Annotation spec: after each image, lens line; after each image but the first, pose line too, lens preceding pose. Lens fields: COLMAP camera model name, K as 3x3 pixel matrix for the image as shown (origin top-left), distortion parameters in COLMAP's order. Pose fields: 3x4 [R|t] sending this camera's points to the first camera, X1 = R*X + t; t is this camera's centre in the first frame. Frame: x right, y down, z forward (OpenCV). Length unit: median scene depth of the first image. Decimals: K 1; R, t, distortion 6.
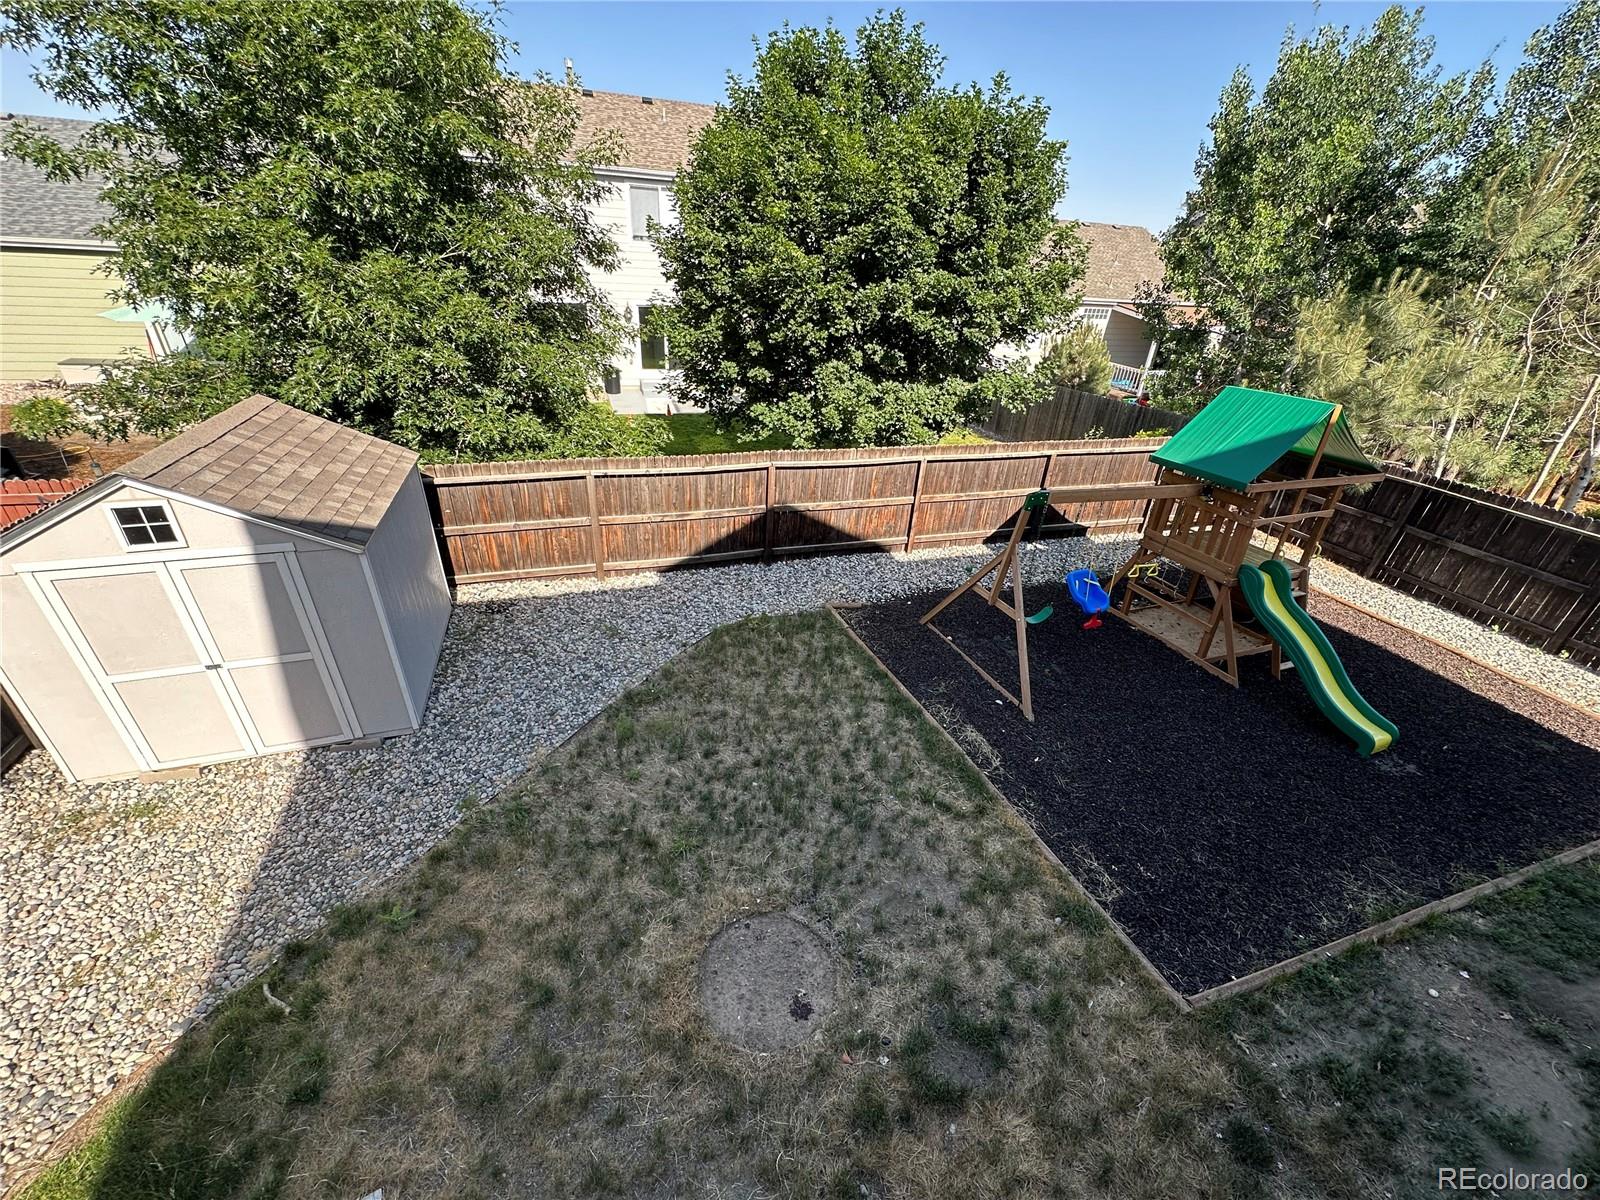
lens RADIAL K [[635.4, 0, 801.7], [0, 635.4, 600.3], [0, 0, 1]] dist [0.000170, 0.000732]
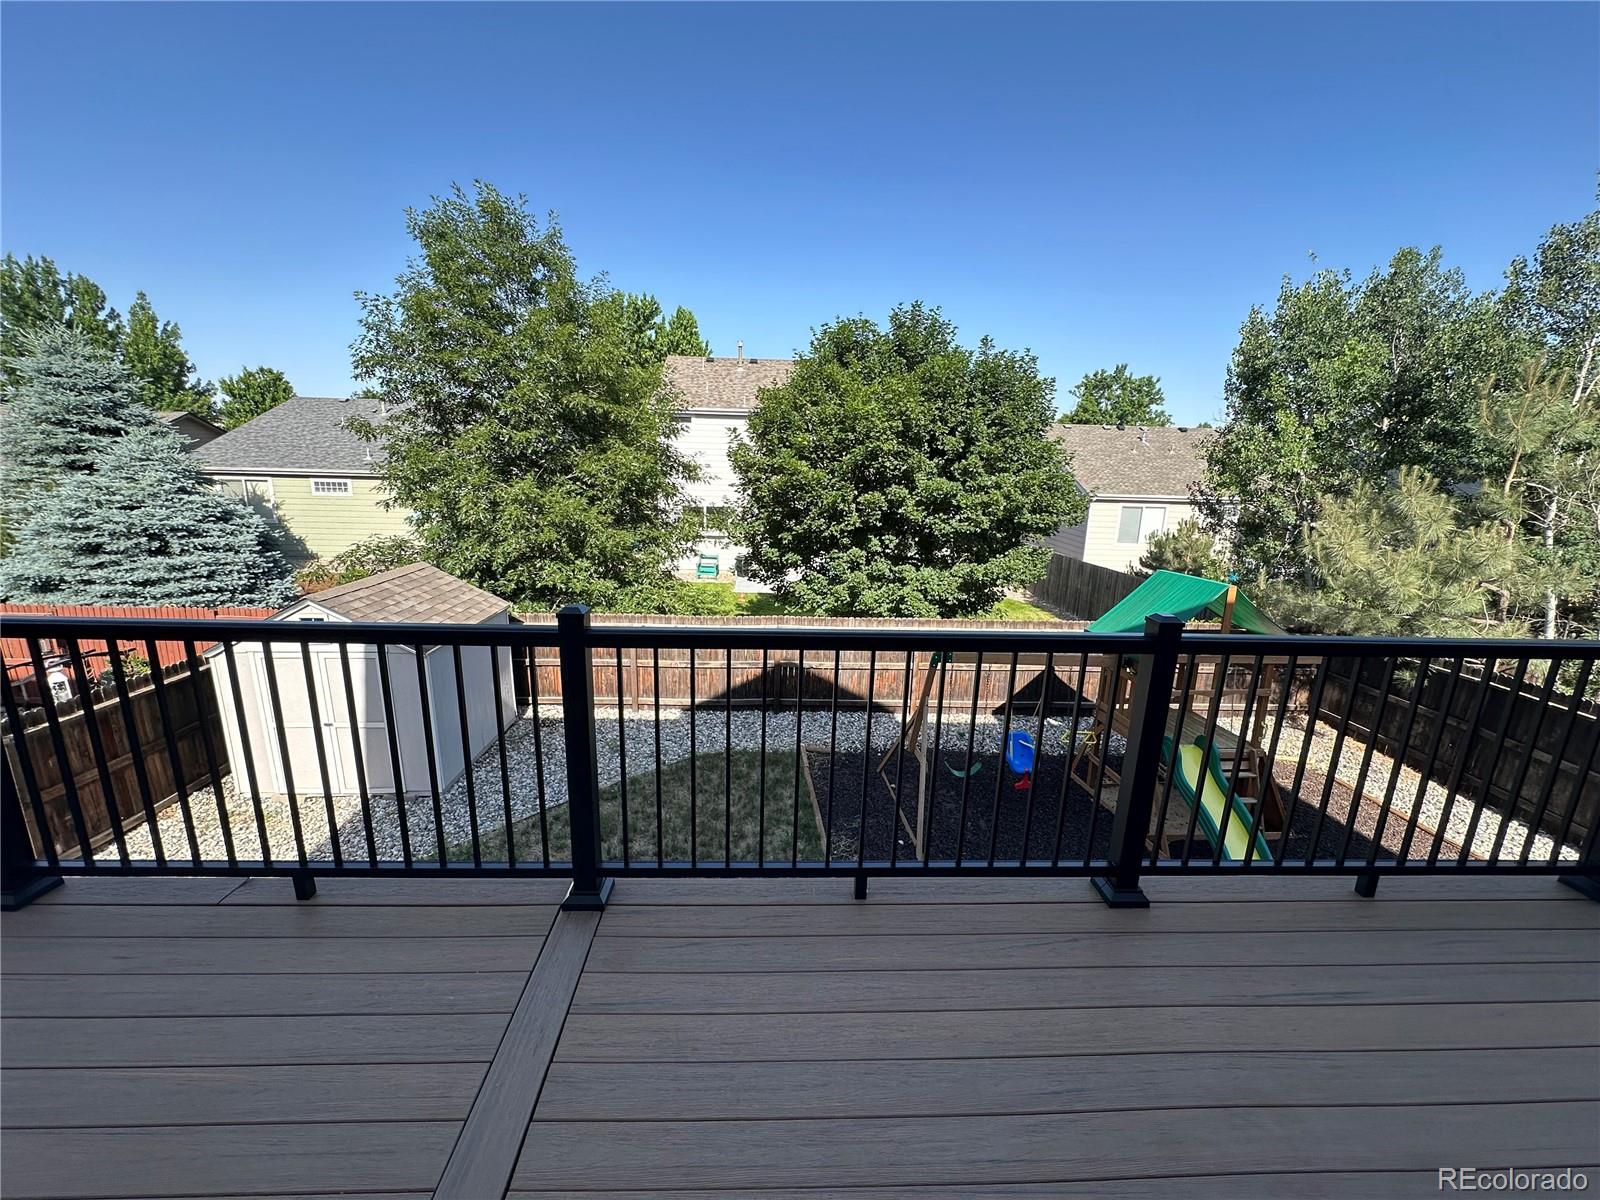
lens RADIAL K [[635.4, 0, 795.7], [0, 635.4, 596.6], [0, 0, 1]] dist [0.000170, 0.000732]
pose [[0.958559, 0.031795, -0.283115, 0.307852], [-0.112284, 0.955478, -0.272863, 0.053223], [0.261834, 0.293344, 0.919452, -0.108859]]
